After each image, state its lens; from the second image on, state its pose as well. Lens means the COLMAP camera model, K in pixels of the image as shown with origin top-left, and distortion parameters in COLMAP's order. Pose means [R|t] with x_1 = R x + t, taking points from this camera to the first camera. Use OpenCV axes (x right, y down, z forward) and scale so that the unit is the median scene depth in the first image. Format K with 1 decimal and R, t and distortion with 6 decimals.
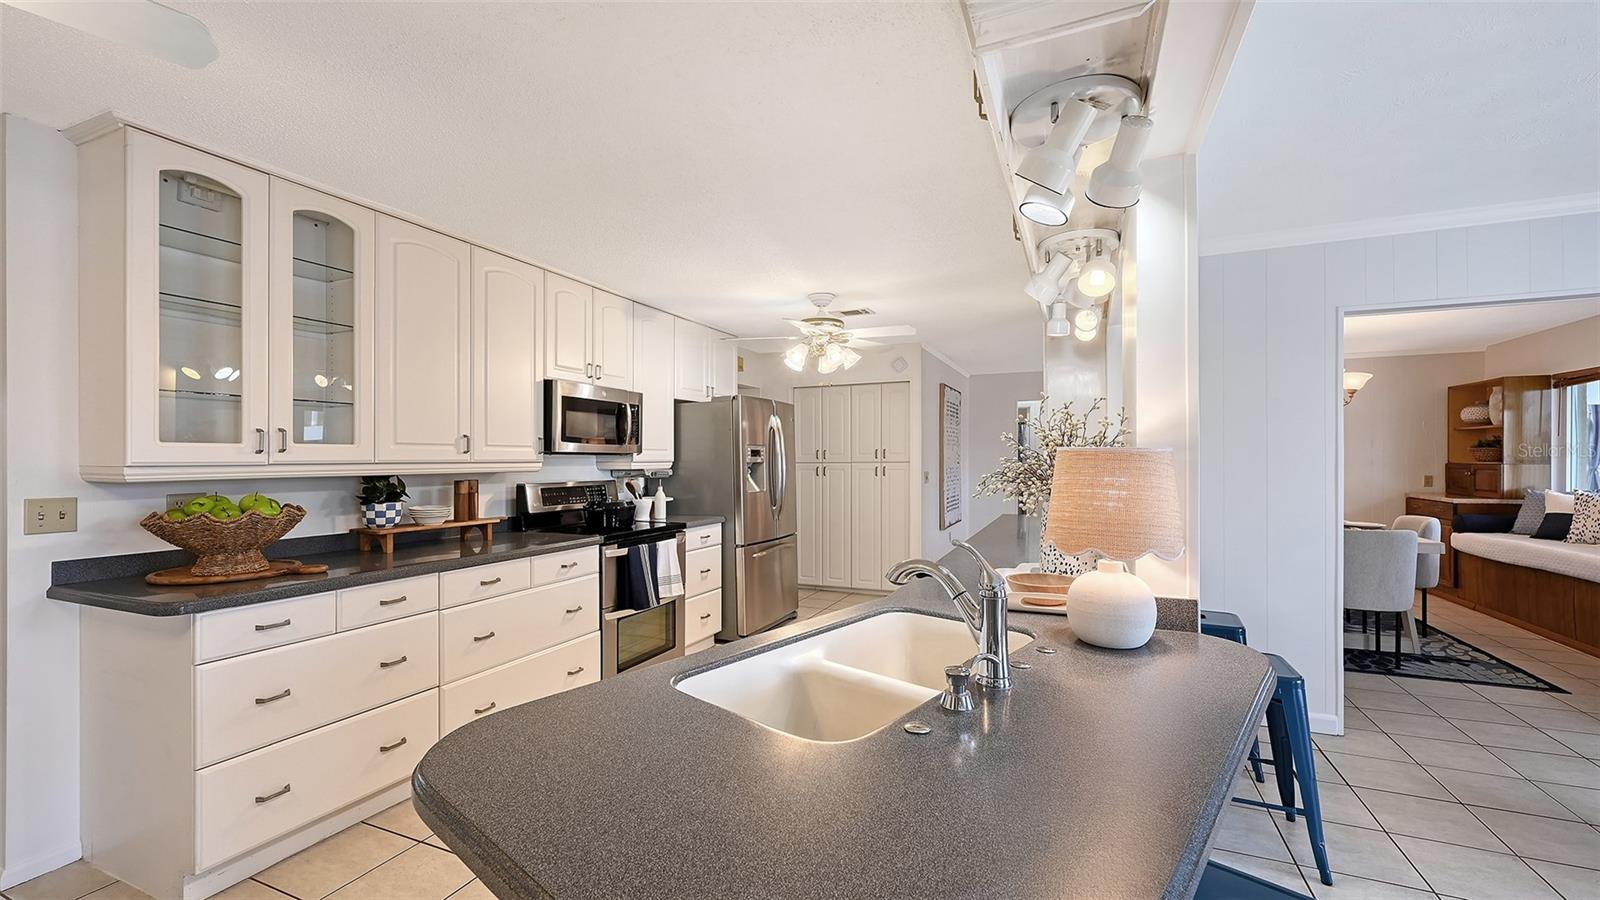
lens RADIAL K [[645.3, 0, 807.1], [0, 645.3, 460.0], [0, 0, 1]] dist [-0.003844, 0.001193]
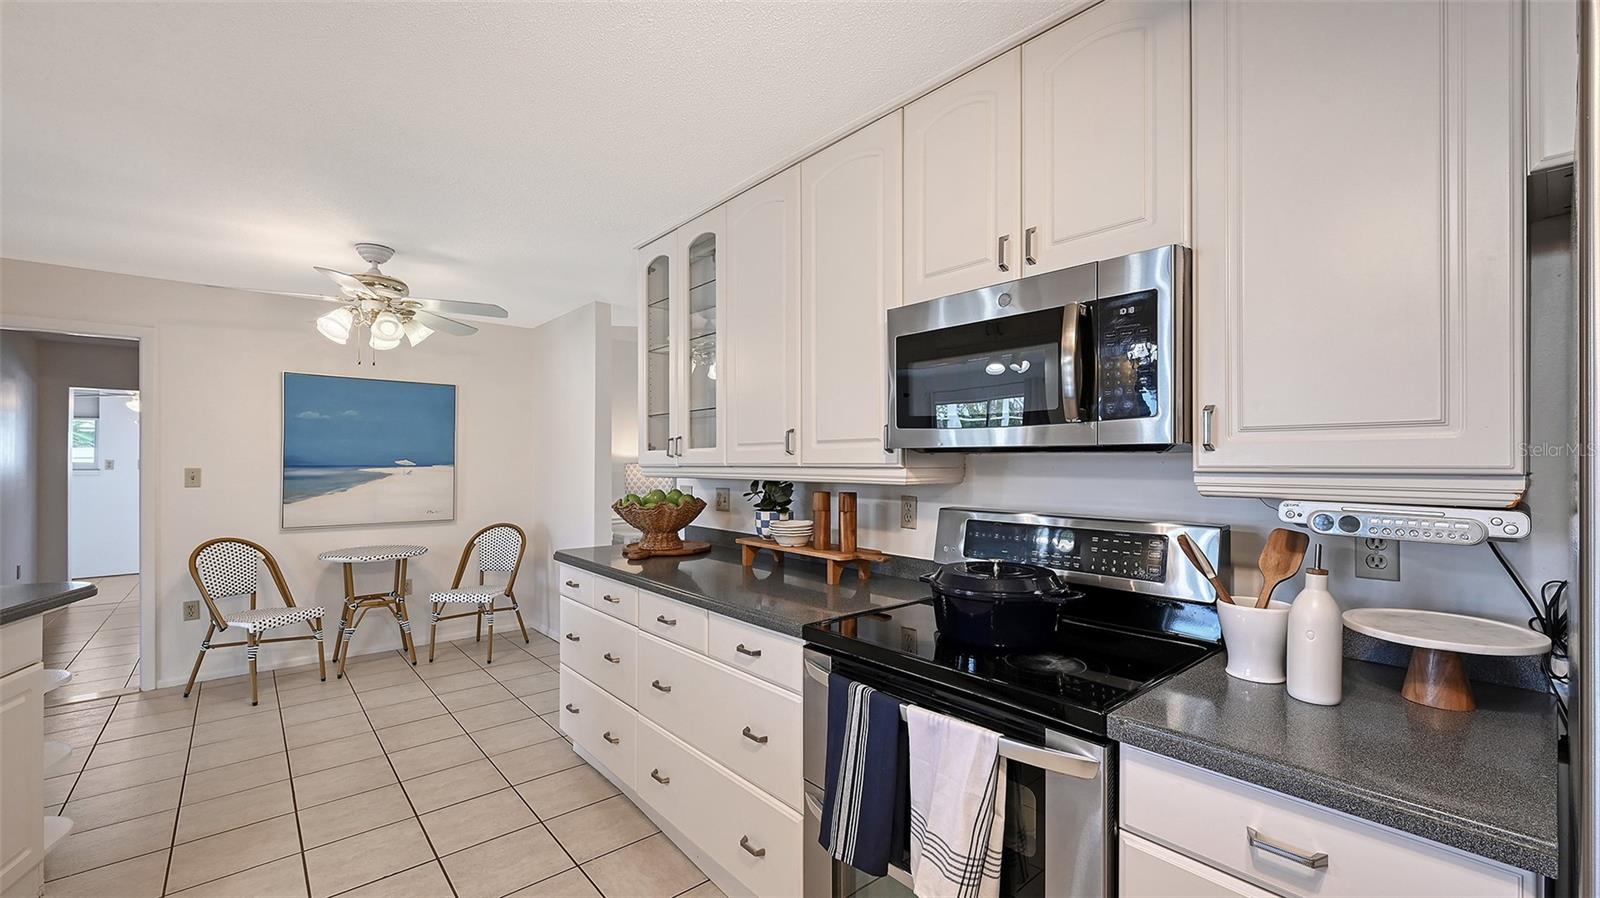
lens RADIAL K [[645.3, 0, 806.7], [0, 645.3, 456.0], [0, 0, 1]] dist [-0.003844, 0.001193]
pose [[-0.421173, -0.001618, -0.906979, 0.113777], [0.002526, 0.999992, -0.002957, -0.006144], [0.906977, -0.003536, -0.421165, 1.241772]]
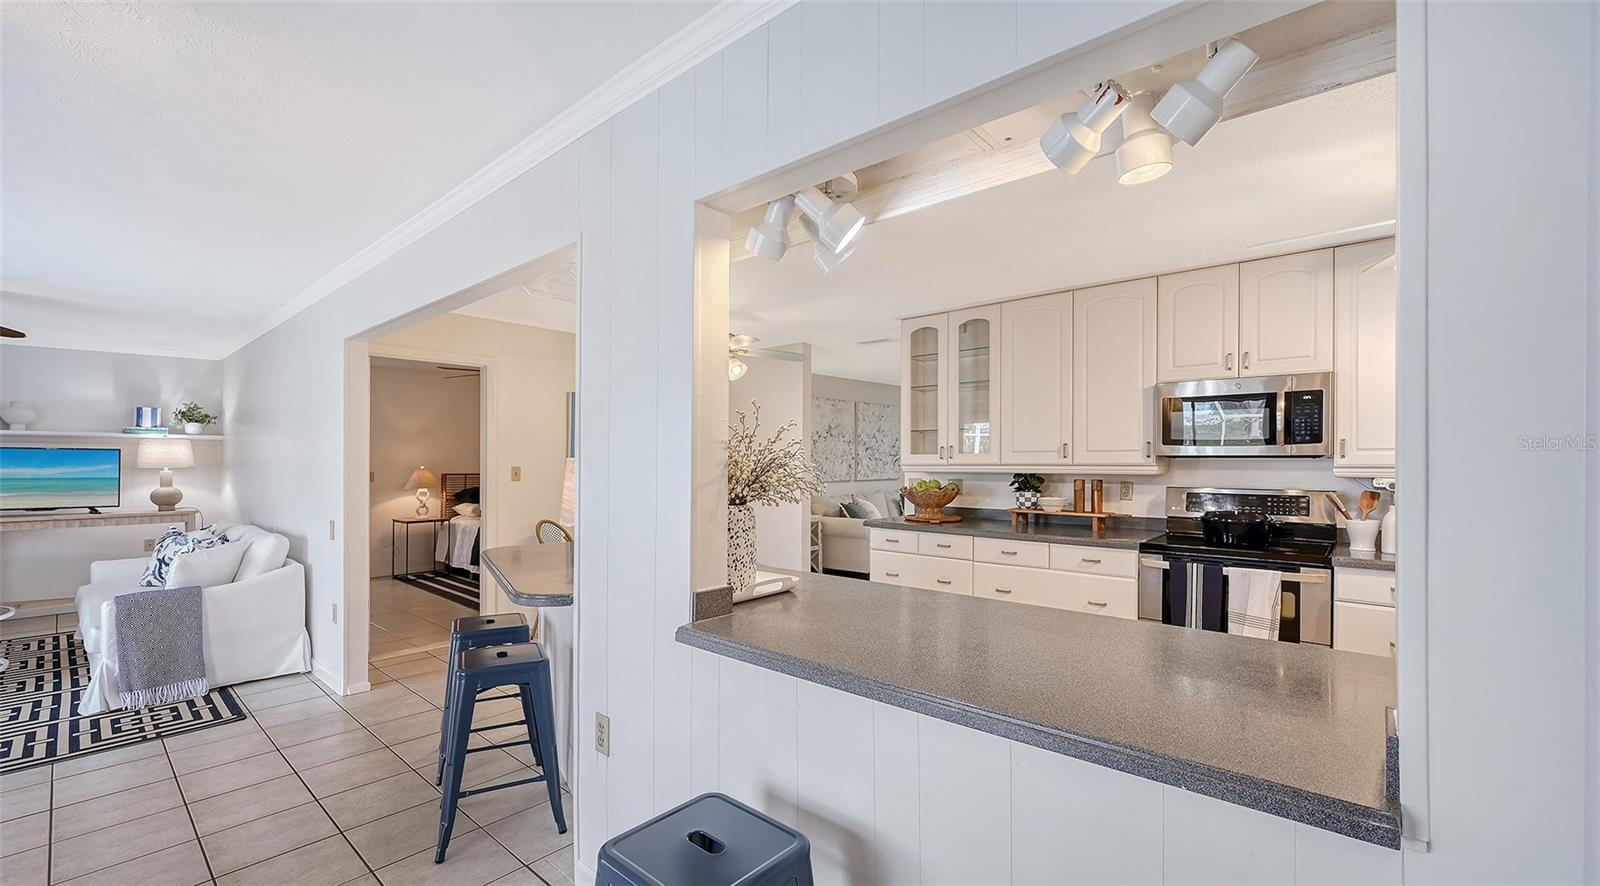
lens RADIAL K [[645.3, 0, 802.2], [0, 645.3, 456.0], [0, 0, 1]] dist [-0.003844, 0.001193]
pose [[-0.308362, 0.000934, -0.951268, 0.792558], [0.002278, 0.999997, 0.000243, -0.014881], [0.951266, -0.002092, -0.308364, 0.839182]]
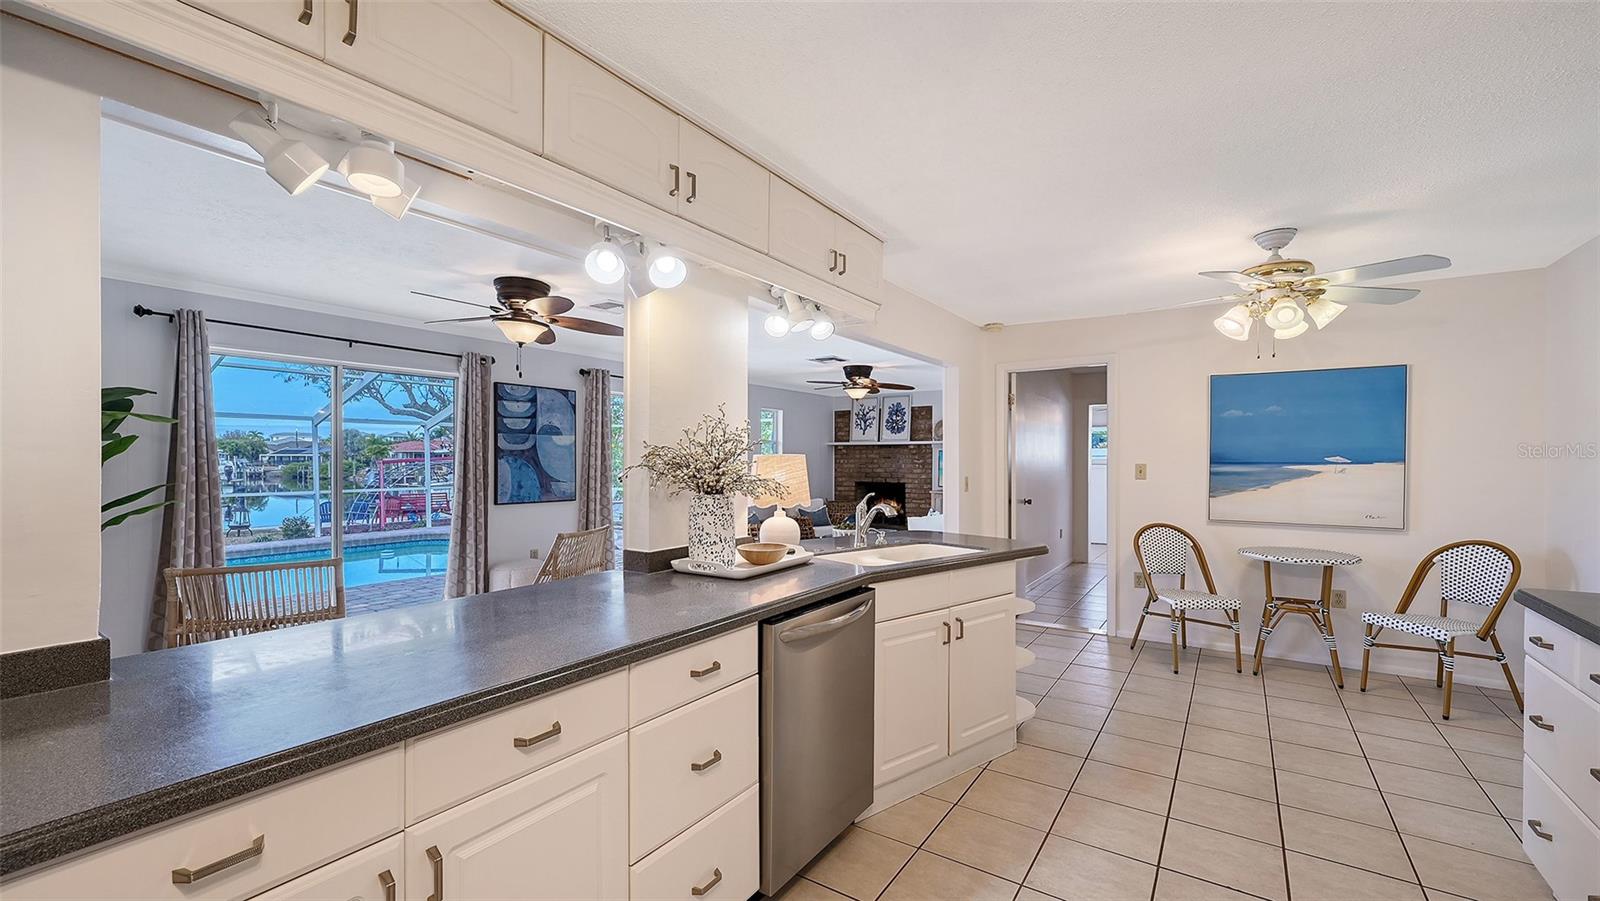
lens RADIAL K [[645.3, 0, 810.3], [0, 645.3, 459.8], [0, 0, 1]] dist [-0.003844, 0.001193]
pose [[-0.985381, 0.006312, 0.170248, -0.003543], [0.006532, 0.999978, 0.000731, -0.004895], [-0.170240, 0.001832, -0.985401, 1.268585]]
